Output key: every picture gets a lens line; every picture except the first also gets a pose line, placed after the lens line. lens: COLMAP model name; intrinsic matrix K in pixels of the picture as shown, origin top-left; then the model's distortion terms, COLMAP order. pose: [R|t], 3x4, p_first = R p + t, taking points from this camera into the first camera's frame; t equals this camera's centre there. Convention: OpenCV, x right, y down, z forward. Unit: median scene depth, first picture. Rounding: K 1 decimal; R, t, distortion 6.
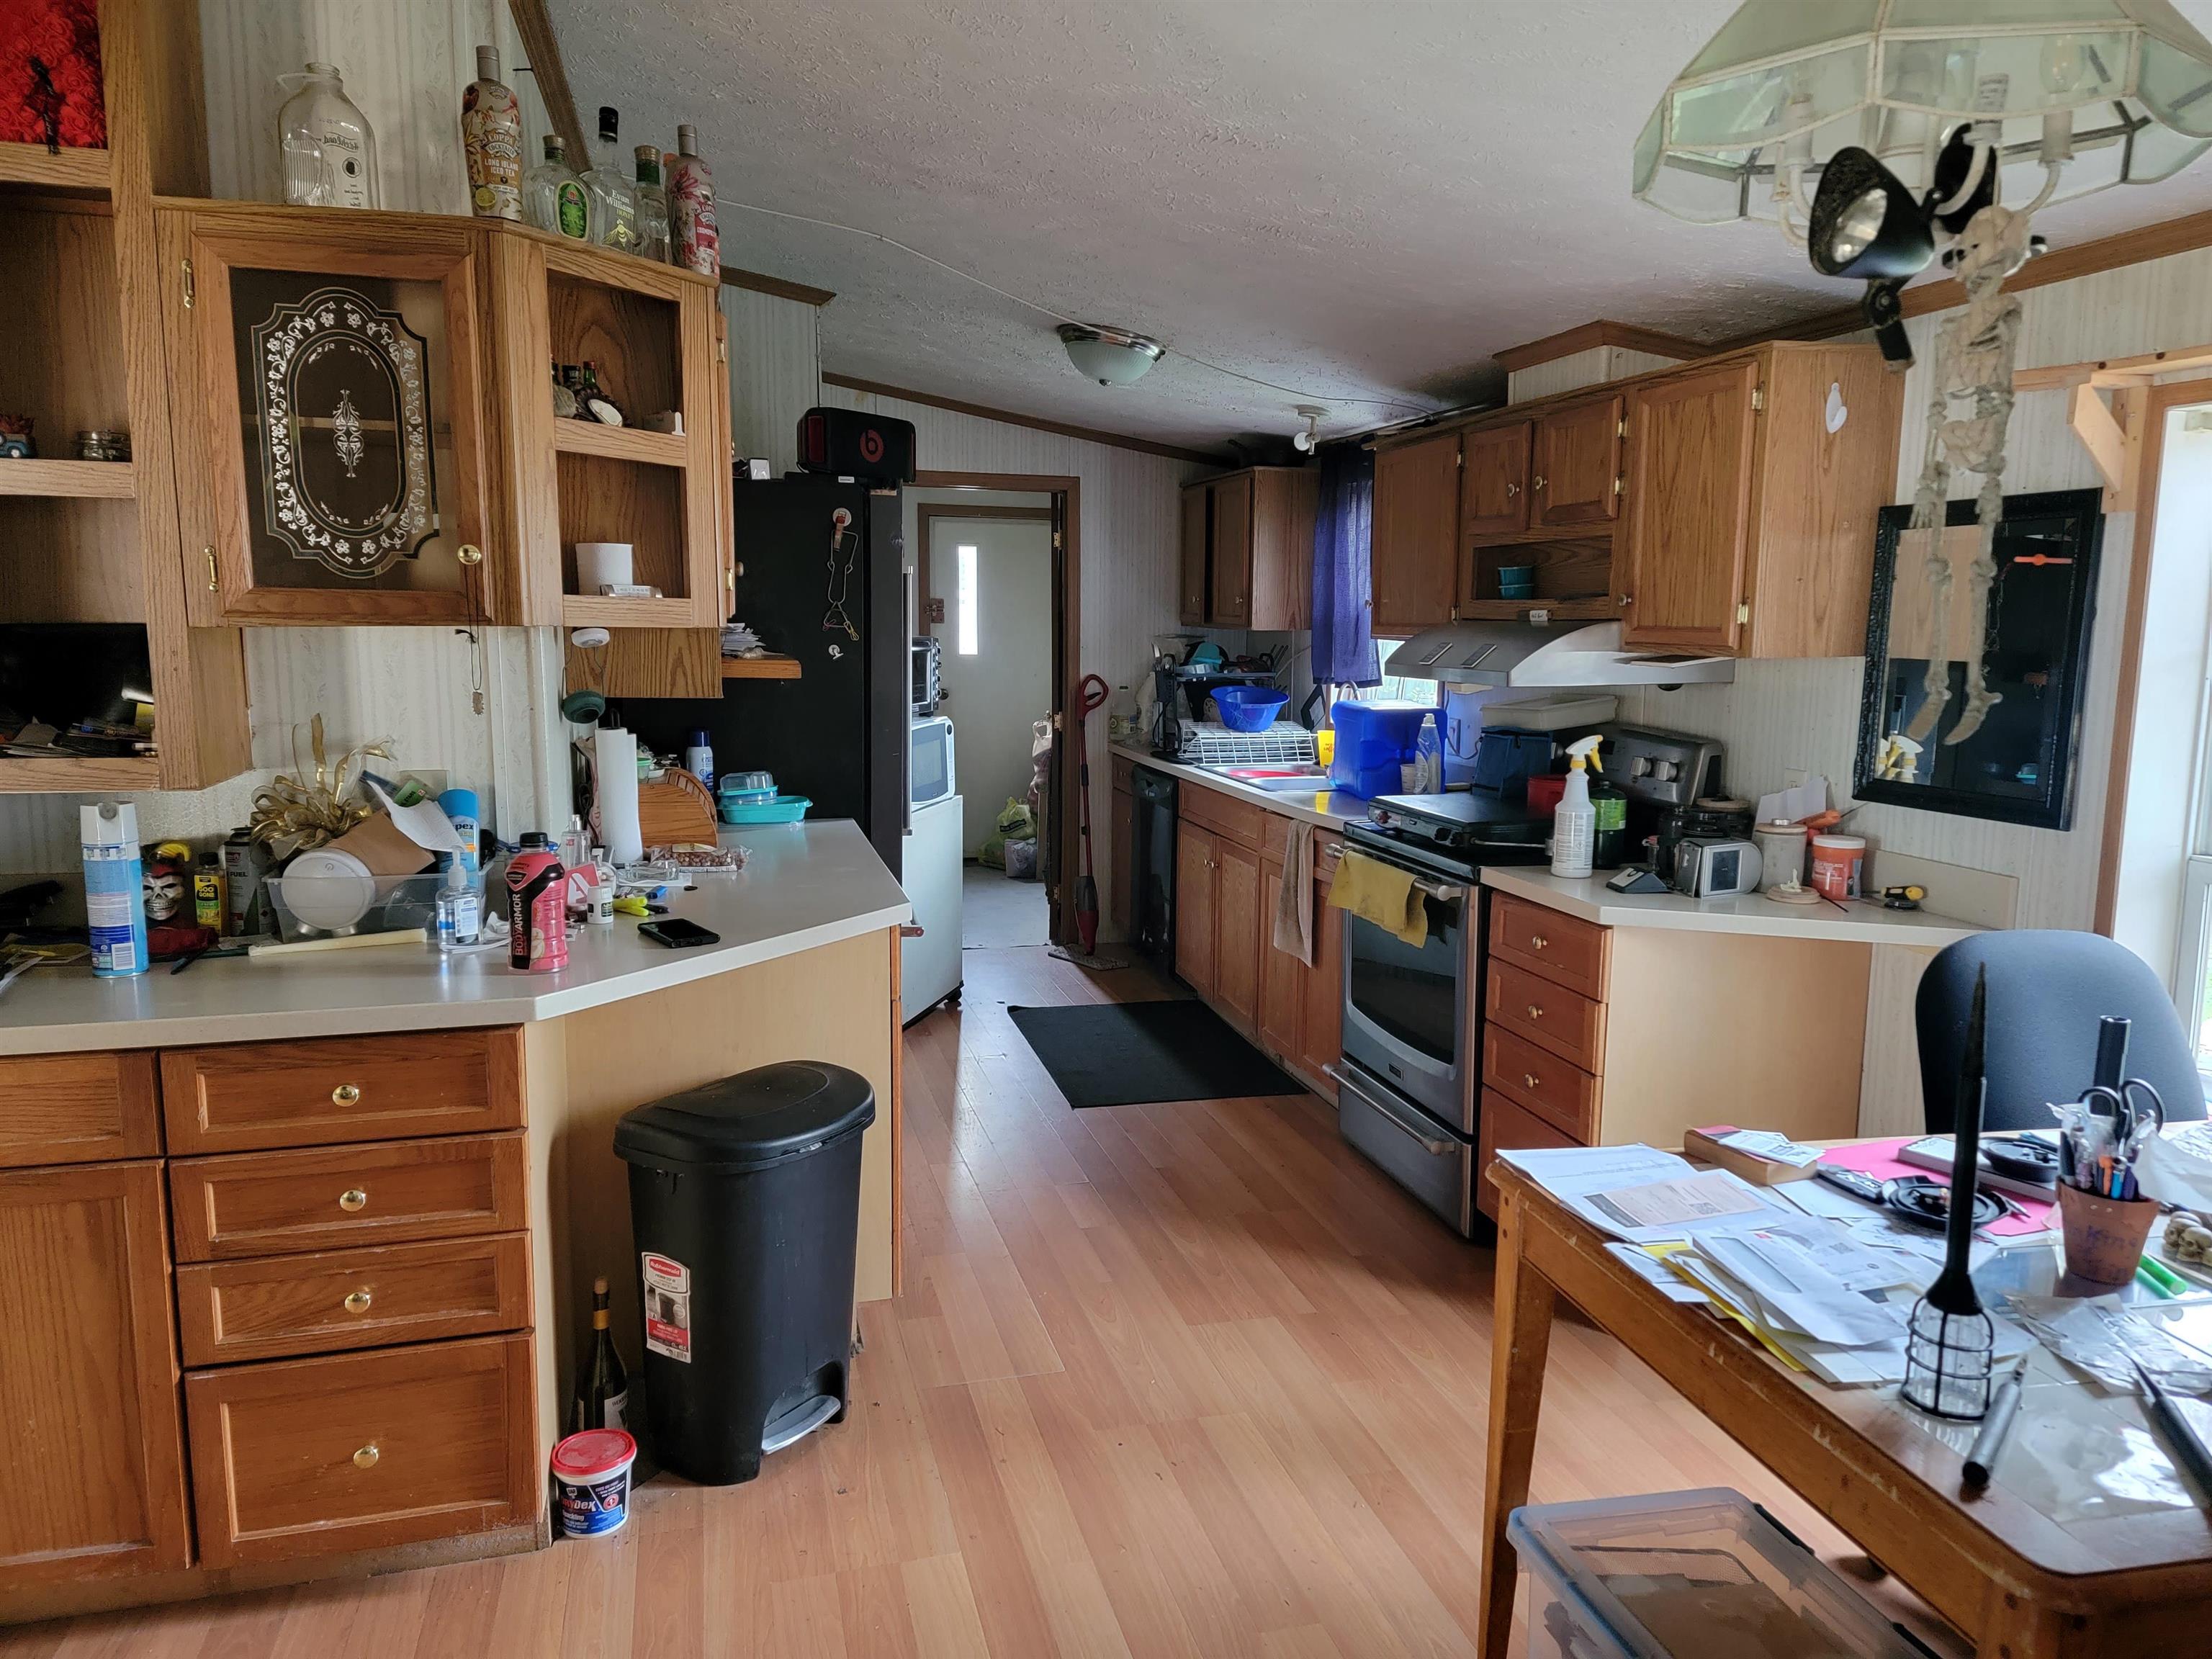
lens RADIAL K [[1543.0, 0, 1133.9], [0, 1543.0, 819.9], [0, 0, 1]] dist [0.105403, -0.100952]
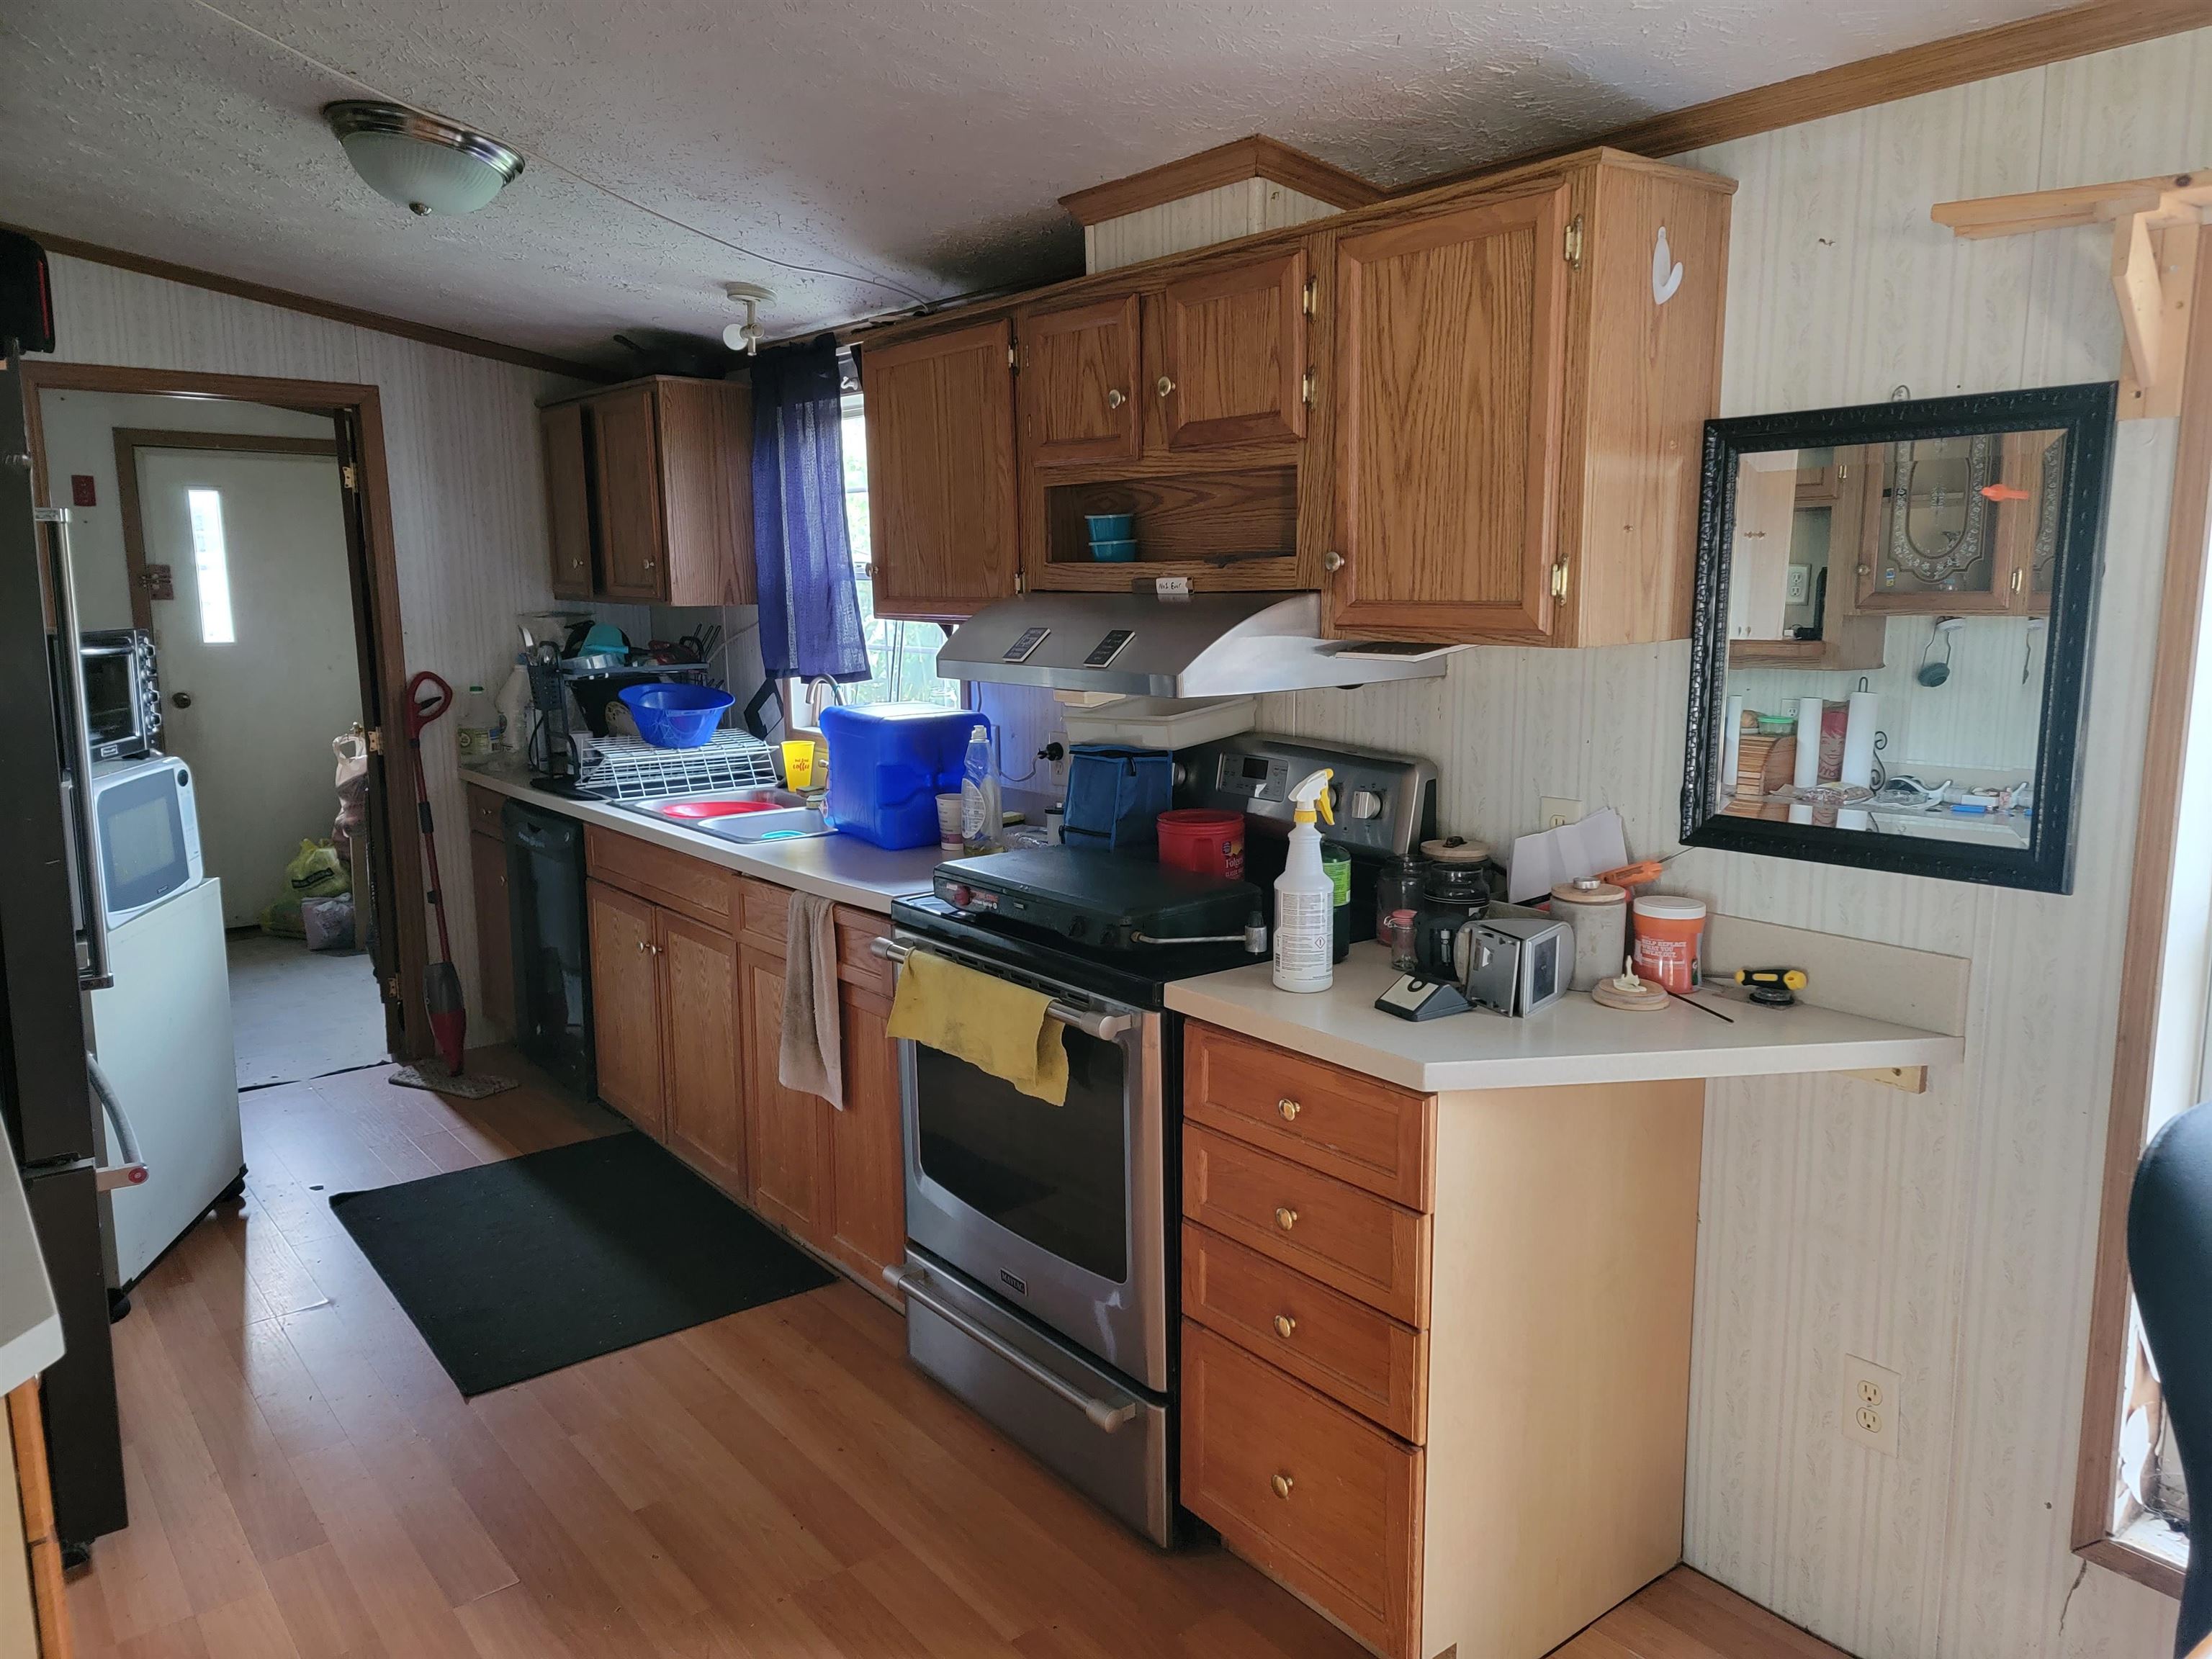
lens RADIAL K [[1543.0, 0, 1133.9], [0, 1543.0, 819.9], [0, 0, 1]] dist [0.105403, -0.100952]
pose [[0.916943, -0.077385, 0.391442, -0.024557], [0.068370, 0.996976, 0.036939, -0.048179], [-0.393117, -0.007108, 0.919461, 0.334559]]
